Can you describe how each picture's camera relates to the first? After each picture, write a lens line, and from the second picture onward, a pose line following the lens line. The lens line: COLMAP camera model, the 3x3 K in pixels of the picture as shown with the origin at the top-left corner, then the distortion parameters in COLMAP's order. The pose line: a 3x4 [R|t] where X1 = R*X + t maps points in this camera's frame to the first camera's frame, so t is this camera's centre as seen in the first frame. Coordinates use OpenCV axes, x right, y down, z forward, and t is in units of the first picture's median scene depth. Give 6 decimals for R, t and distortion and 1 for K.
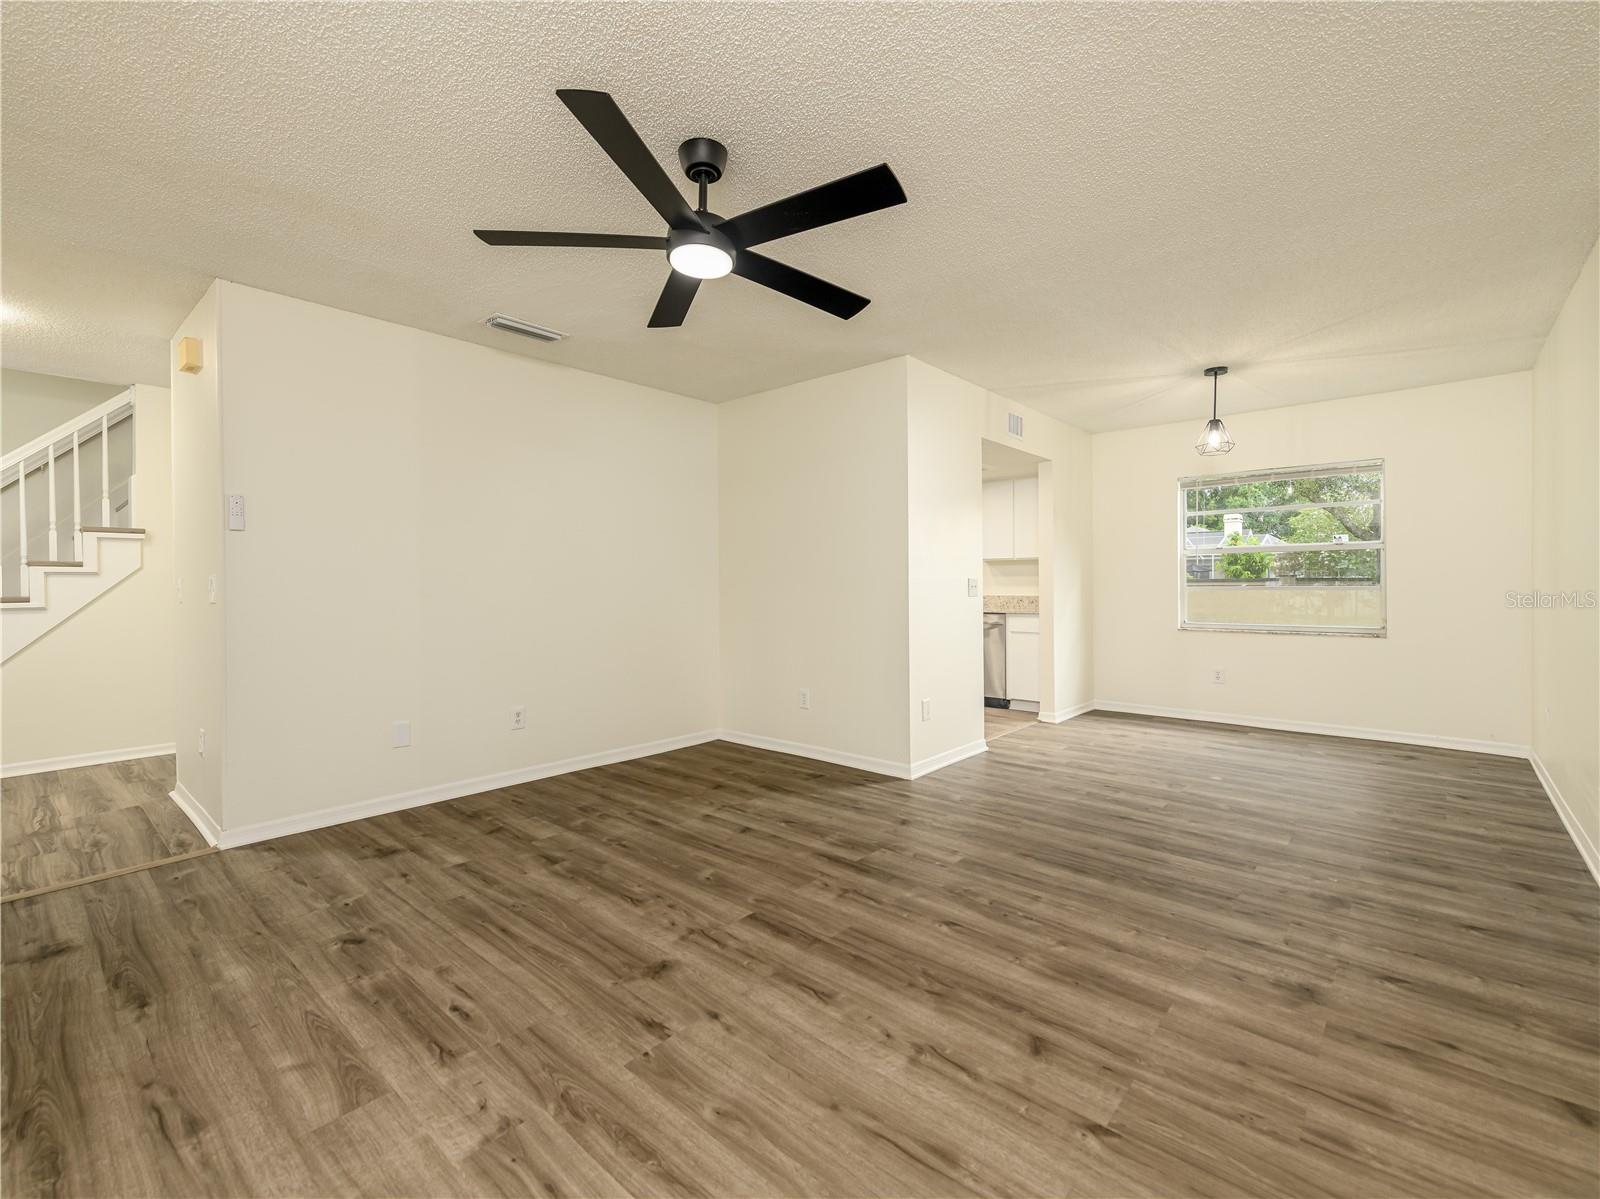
lens RADIAL K [[712.9, 0, 761.3], [0, 712.9, 594.5], [0, 0, 1]] dist [0.004219, -0.000472]
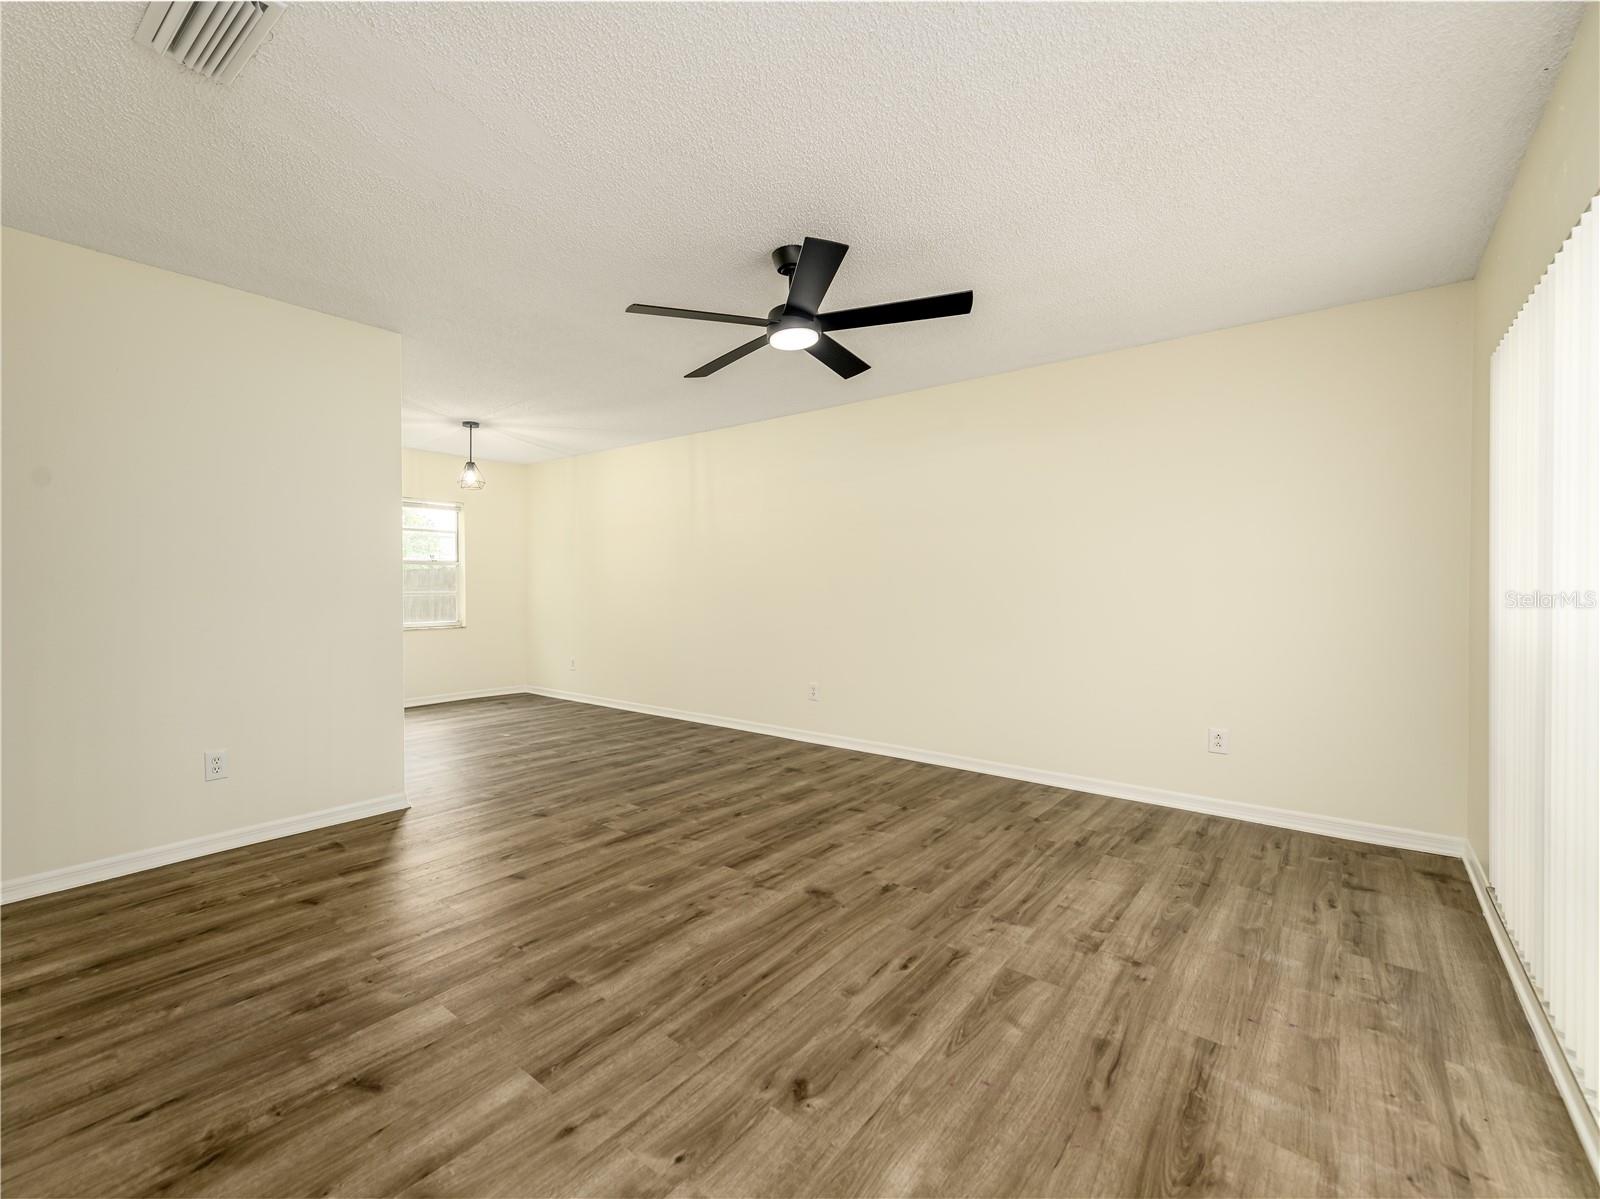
lens RADIAL K [[712.9, 0, 761.3], [0, 712.9, 594.5], [0, 0, 1]] dist [0.004219, -0.000472]
pose [[-0.067117, -0.010030, 0.997695, -1.273278], [0.020826, 0.999718, 0.011451, -0.020177], [-0.997528, 0.021547, -0.066890, 1.072228]]
